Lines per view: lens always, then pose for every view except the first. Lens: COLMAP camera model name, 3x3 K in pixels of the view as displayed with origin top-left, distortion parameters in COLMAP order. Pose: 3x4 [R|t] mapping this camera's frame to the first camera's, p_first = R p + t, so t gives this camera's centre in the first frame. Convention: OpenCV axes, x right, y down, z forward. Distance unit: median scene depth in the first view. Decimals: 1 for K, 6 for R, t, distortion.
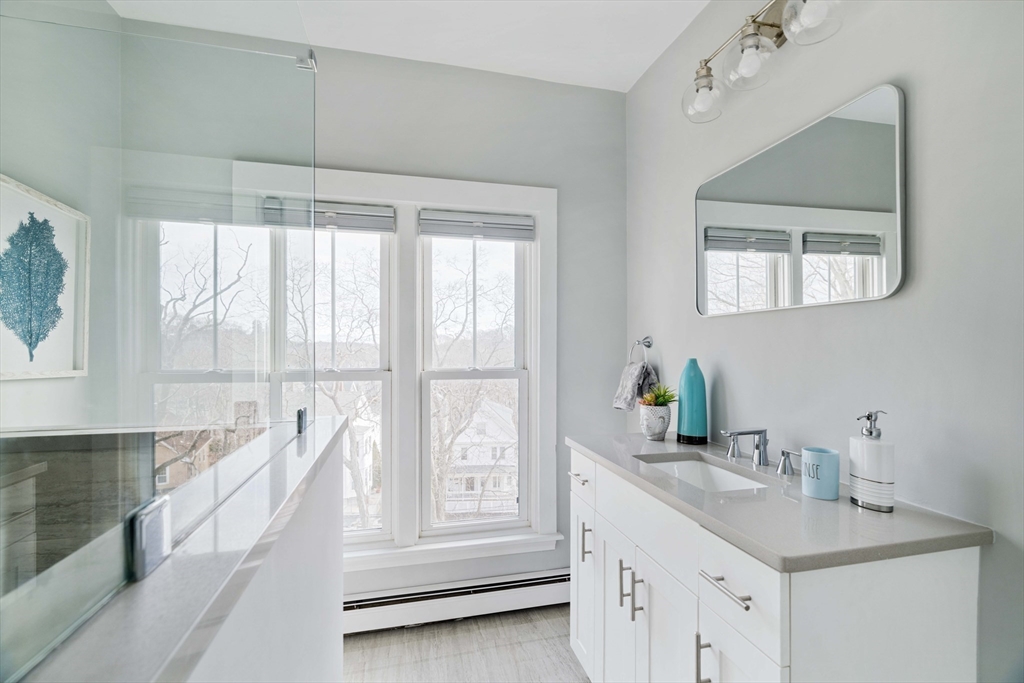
lens RADIAL K [[465.4, 0, 509.9], [0, 465.4, 341.6], [0, 0, 1]] dist [-0.010683, 0.002140]
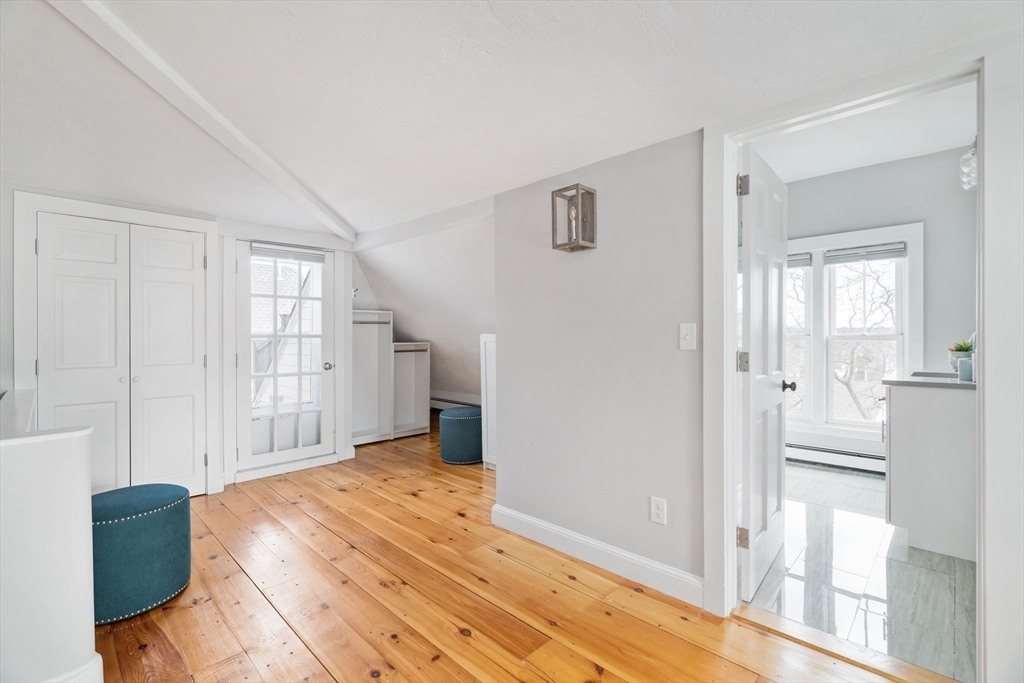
lens RADIAL K [[465.4, 0, 513.0], [0, 465.4, 338.3], [0, 0, 1]] dist [-0.010683, 0.002140]
pose [[0.525458, -0.005153, -0.850804, 0.499867], [0.018689, 0.999810, 0.005487, 0.025613], [0.850614, -0.018783, 0.525454, -0.736858]]
